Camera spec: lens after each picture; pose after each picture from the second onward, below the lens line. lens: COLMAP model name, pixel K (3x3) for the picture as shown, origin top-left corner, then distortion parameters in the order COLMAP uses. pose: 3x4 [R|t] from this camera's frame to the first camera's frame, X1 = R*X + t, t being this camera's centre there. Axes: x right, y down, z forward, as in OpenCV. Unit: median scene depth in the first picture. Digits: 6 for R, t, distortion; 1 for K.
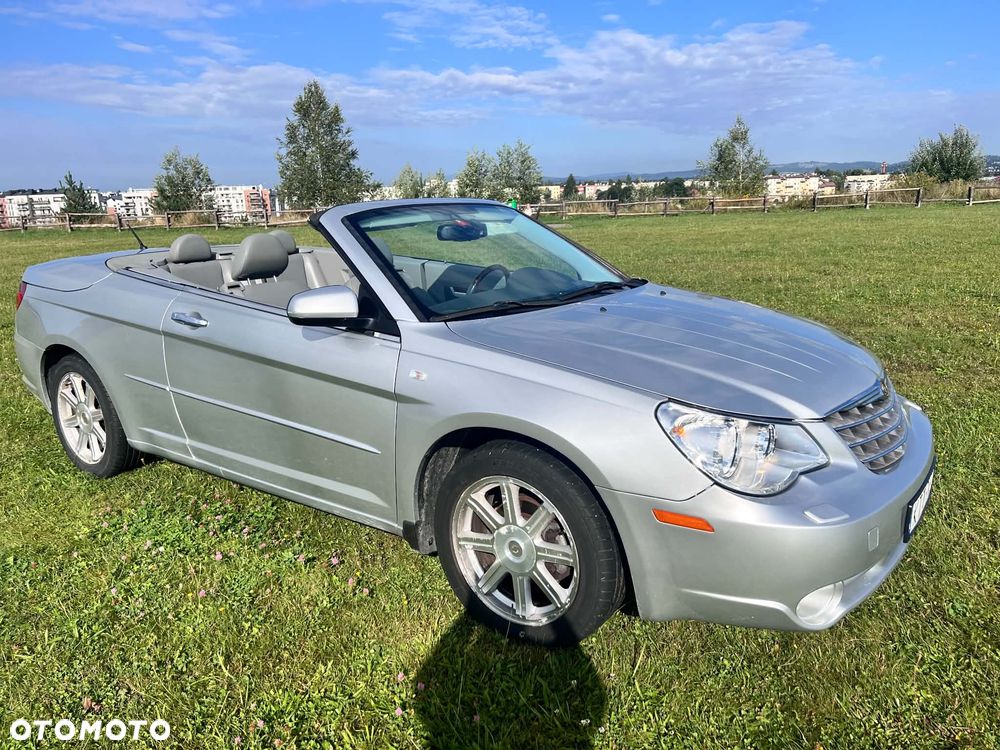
lens RADIAL K [[757.7, 0, 509.0], [0, 757.7, 388.9], [0, 0, 1]] dist [0.044718, -0.054098]
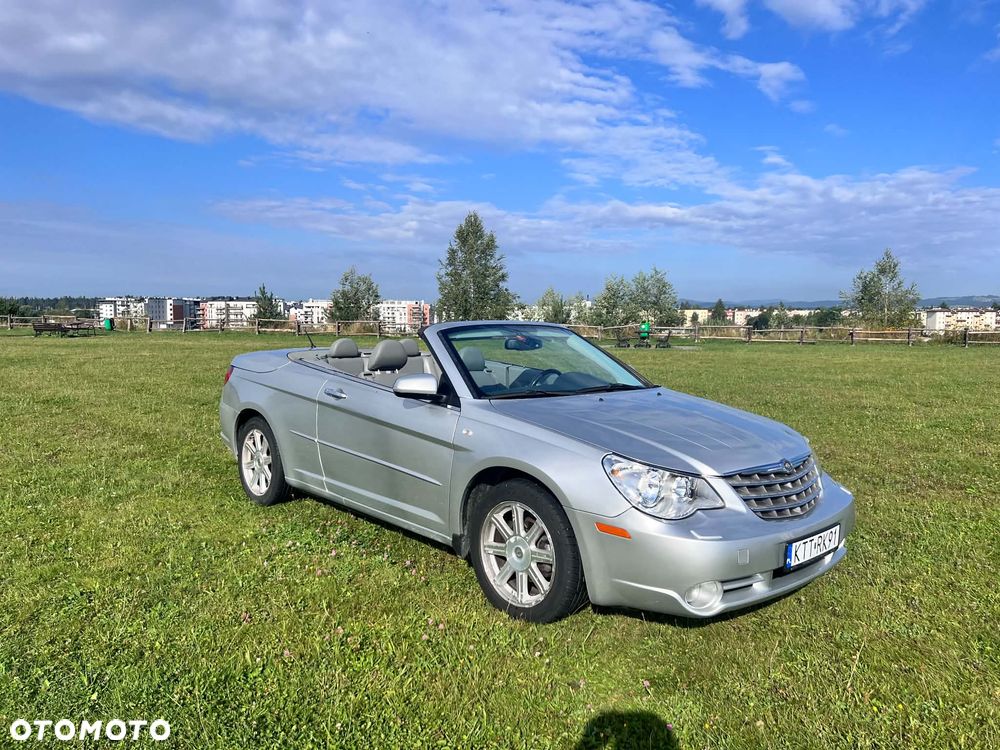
lens RADIAL K [[757.7, 0, 500.8], [0, 757.7, 377.9], [0, 0, 1]] dist [0.044718, -0.054098]
pose [[0.978767, 0.054949, -0.197473, 0.172338], [-0.086837, 0.983831, -0.156641, 0.076358], [0.185673, 0.170464, 0.967713, -0.347084]]
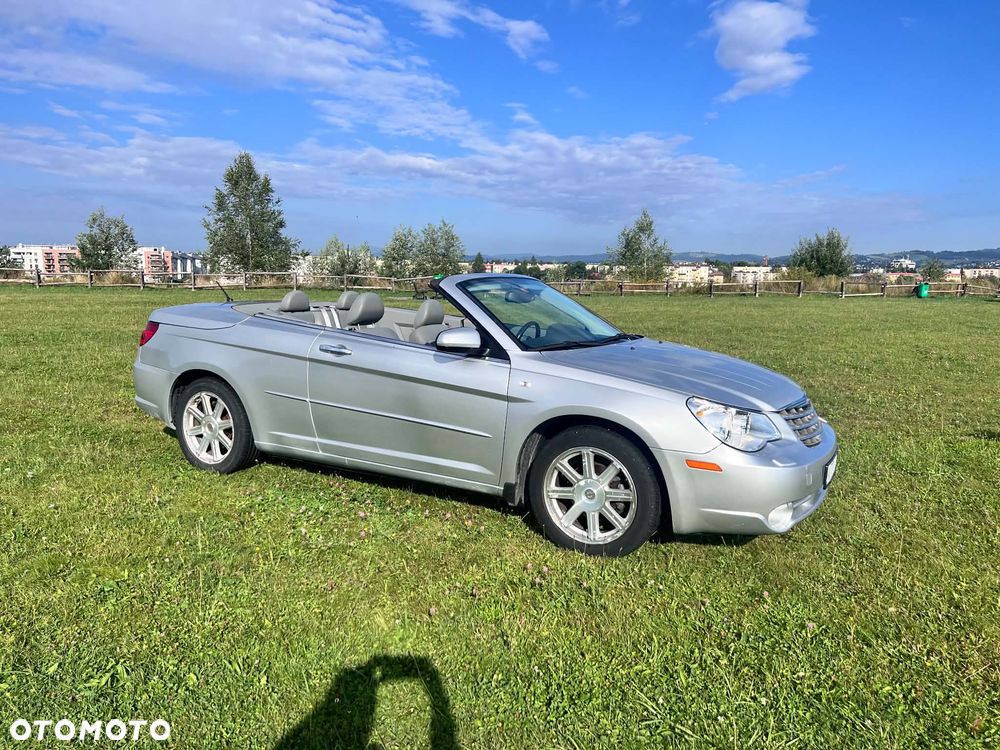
lens RADIAL K [[757.7, 0, 506.2], [0, 757.7, 382.8], [0, 0, 1]] dist [0.044718, -0.054098]
pose [[0.992104, 0.028187, 0.122211, -0.251342], [-0.015414, 0.994434, -0.104231, 0.102084], [-0.124469, 0.101525, 0.987016, -0.384078]]
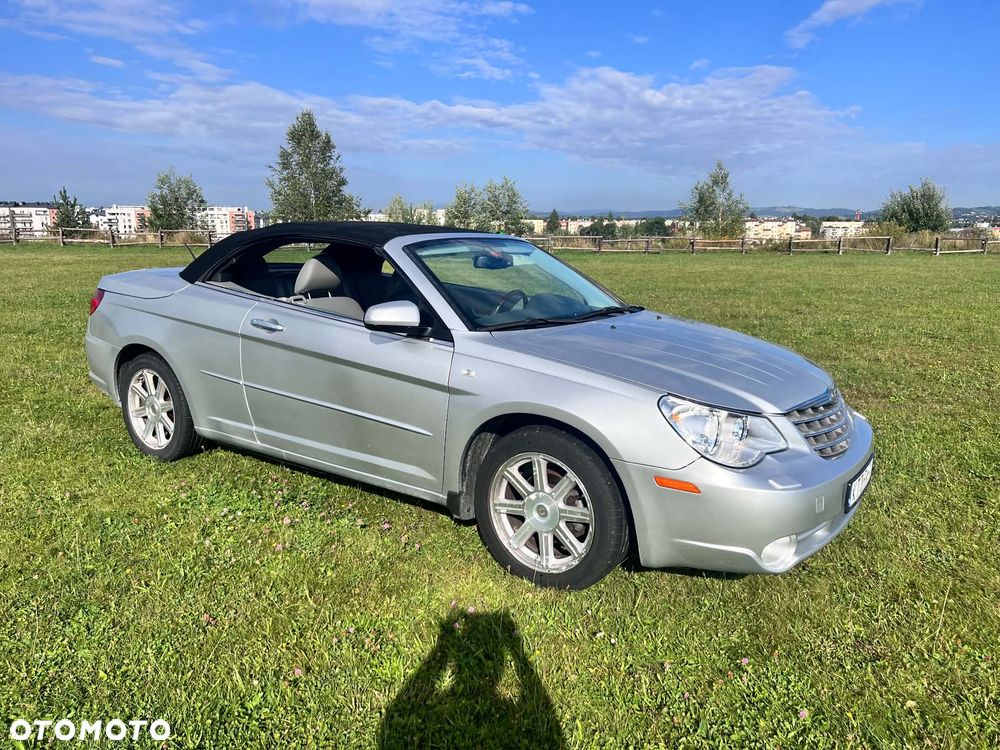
lens RADIAL K [[757.7, 0, 506.8], [0, 757.7, 384.0], [0, 0, 1]] dist [0.044718, -0.054098]
pose [[0.999053, 0.034670, 0.026289, -0.063355], [-0.033432, 0.998374, -0.046177, 0.041062], [-0.027847, 0.045254, 0.998587, -0.187106]]
